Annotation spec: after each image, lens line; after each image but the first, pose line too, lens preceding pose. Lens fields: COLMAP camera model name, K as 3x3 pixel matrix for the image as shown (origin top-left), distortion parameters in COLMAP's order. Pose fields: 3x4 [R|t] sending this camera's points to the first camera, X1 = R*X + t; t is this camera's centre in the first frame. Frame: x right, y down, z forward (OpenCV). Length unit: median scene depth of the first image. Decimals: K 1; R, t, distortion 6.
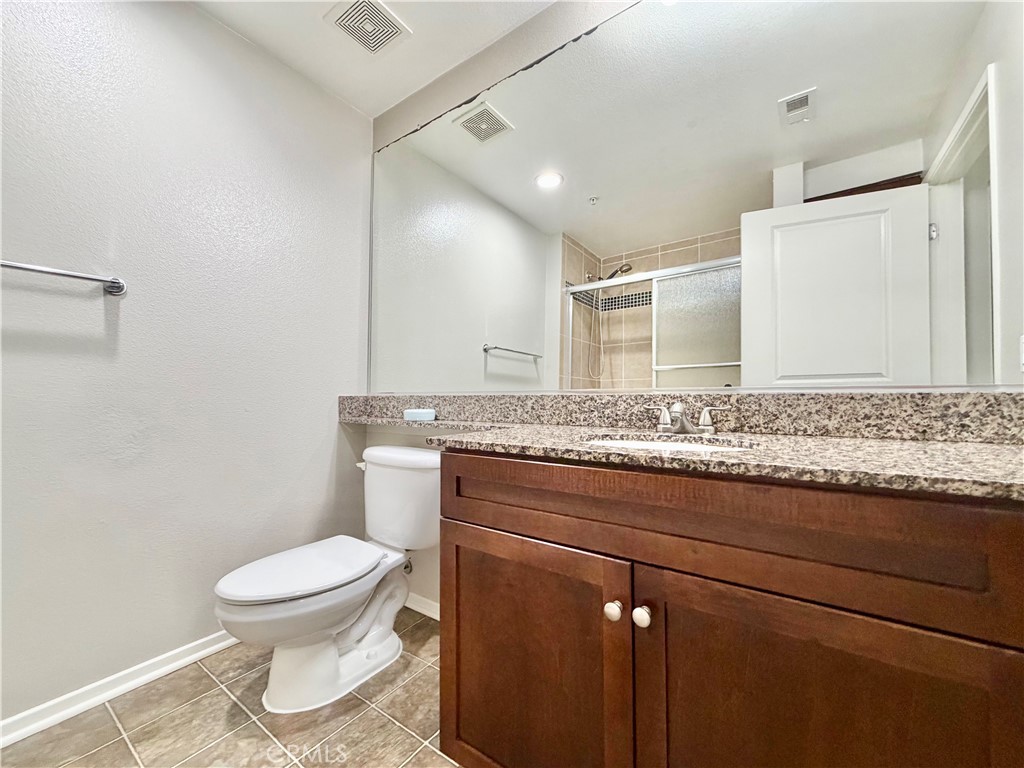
lens RADIAL K [[407.9, 0, 512.5], [0, 407.9, 387.0], [0, 0, 1]] dist [-0.002560, 0.000161]
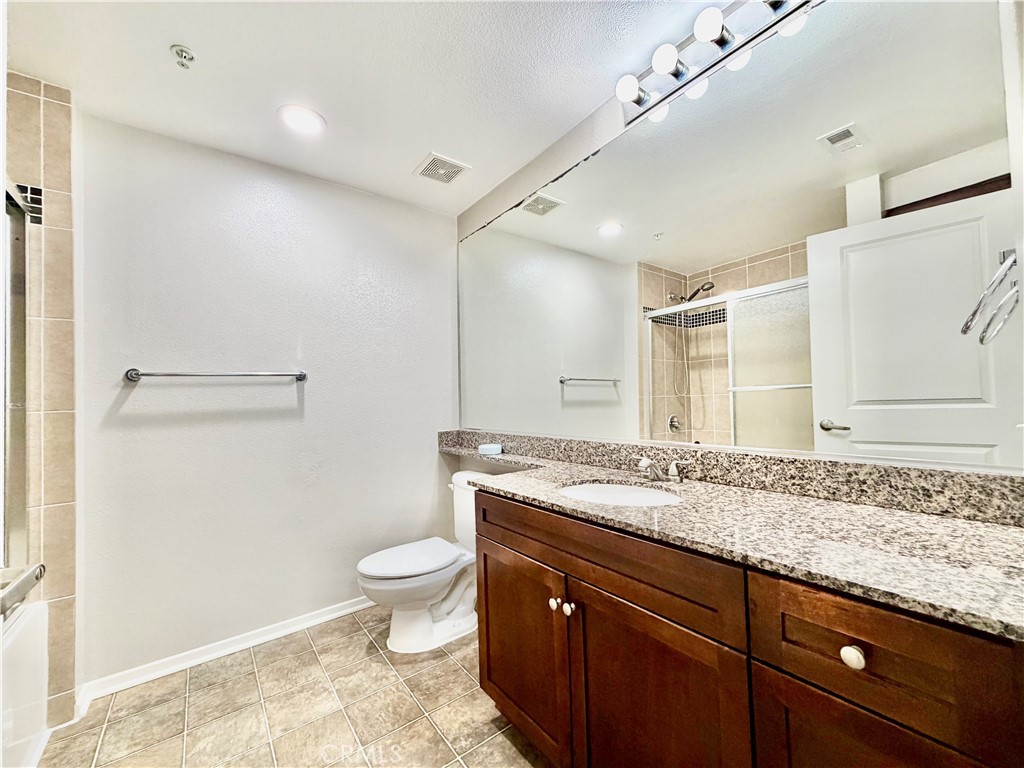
lens RADIAL K [[407.7, 0, 509.5], [0, 407.7, 386.1], [0, 0, 1]] dist [-0.000529, 0.000112]
pose [[0.951658, -0.038313, -0.304759, 0.351380], [0.036990, 0.999264, -0.010116, -0.174483], [0.304923, -0.001646, 0.952376, -0.341844]]
